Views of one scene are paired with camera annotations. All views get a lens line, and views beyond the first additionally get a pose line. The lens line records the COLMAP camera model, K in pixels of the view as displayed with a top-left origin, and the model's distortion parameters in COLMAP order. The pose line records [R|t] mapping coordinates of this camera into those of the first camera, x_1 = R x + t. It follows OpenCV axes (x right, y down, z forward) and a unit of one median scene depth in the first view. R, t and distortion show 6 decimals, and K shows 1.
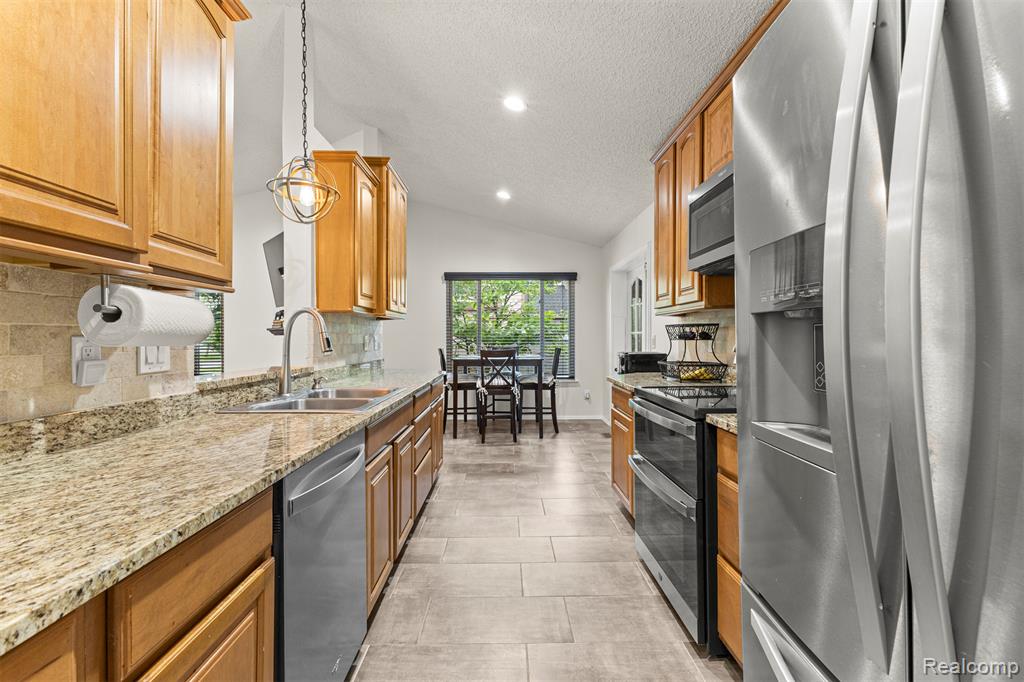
lens RADIAL K [[442.3, 0, 516.1], [0, 442.3, 337.8], [0, 0, 1]] dist [0.010180, -0.002248]
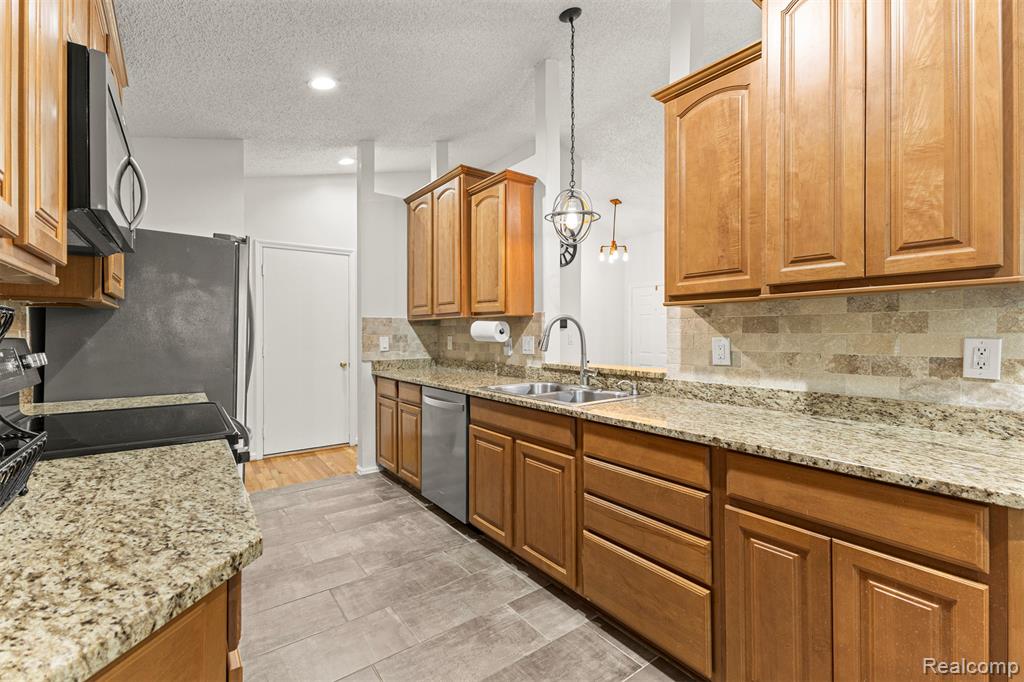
lens RADIAL K [[442.3, 0, 508.9], [0, 442.3, 333.8], [0, 0, 1]] dist [0.010180, -0.002248]
pose [[-0.821587, 0.001381, -0.570082, 0.540589], [0.001807, 0.999998, -0.000181, -0.024249], [0.570081, -0.001179, -0.821588, 2.942069]]
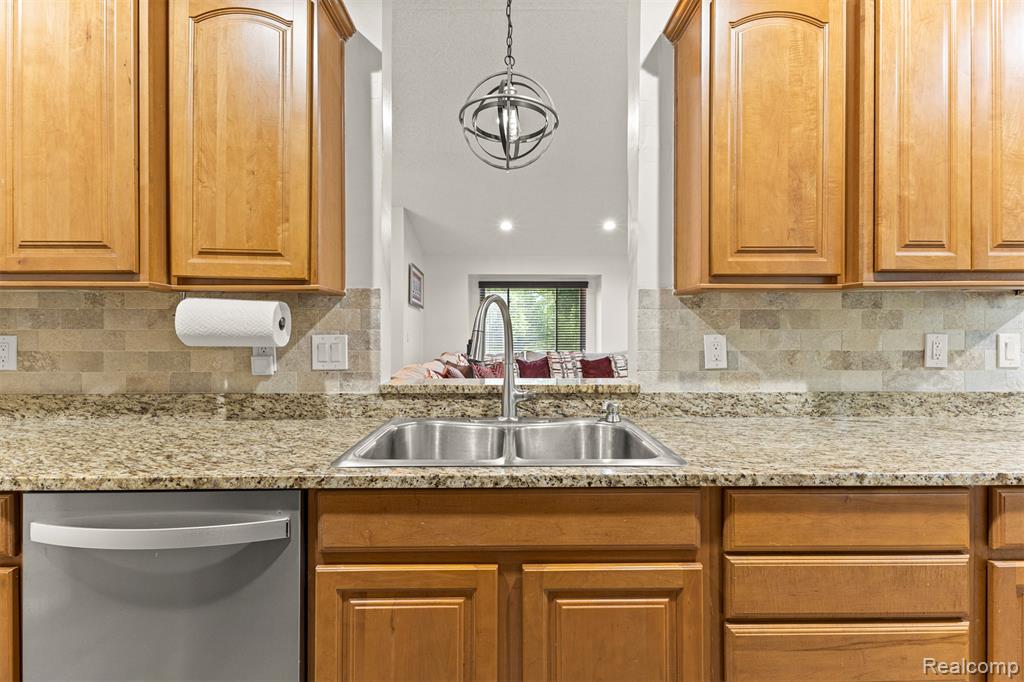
lens RADIAL K [[442.3, 0, 512.0], [0, 442.3, 334.6], [0, 0, 1]] dist [0.010180, -0.002248]
pose [[-0.014940, 0.000299, -0.999888, 0.304760], [0.000686, 1.000000, 0.000289, -0.010900], [0.999888, -0.000681, -0.014941, 1.584621]]
